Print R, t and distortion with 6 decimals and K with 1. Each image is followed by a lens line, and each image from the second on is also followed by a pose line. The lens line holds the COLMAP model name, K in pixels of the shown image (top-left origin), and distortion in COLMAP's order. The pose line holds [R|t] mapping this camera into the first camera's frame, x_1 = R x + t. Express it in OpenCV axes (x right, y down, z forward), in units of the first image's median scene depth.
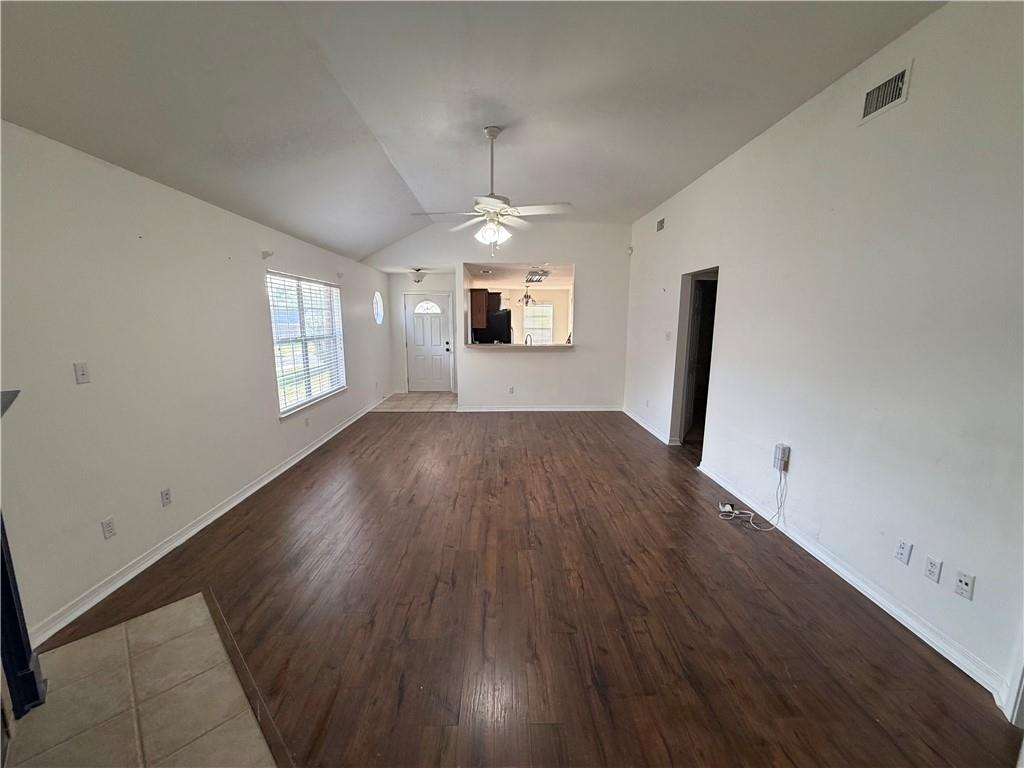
lens RADIAL K [[411.1, 0, 513.7], [0, 411.1, 385.4], [0, 0, 1]] dist [-0.000359, -0.000018]
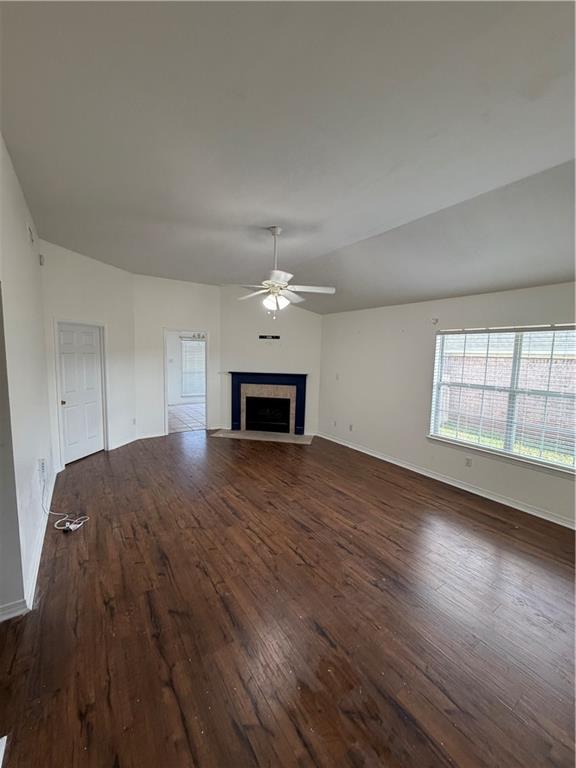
lens RADIAL K [[308.4, 0, 290.3], [0, 308.4, 383.2], [0, 0, 1]] dist [-0.000359, -0.000018]
pose [[-0.844722, 0.034605, -0.534085, 0.386398], [-0.107499, 0.966601, 0.232651, -0.301800], [0.524298, 0.253939, -0.812789, 1.631277]]
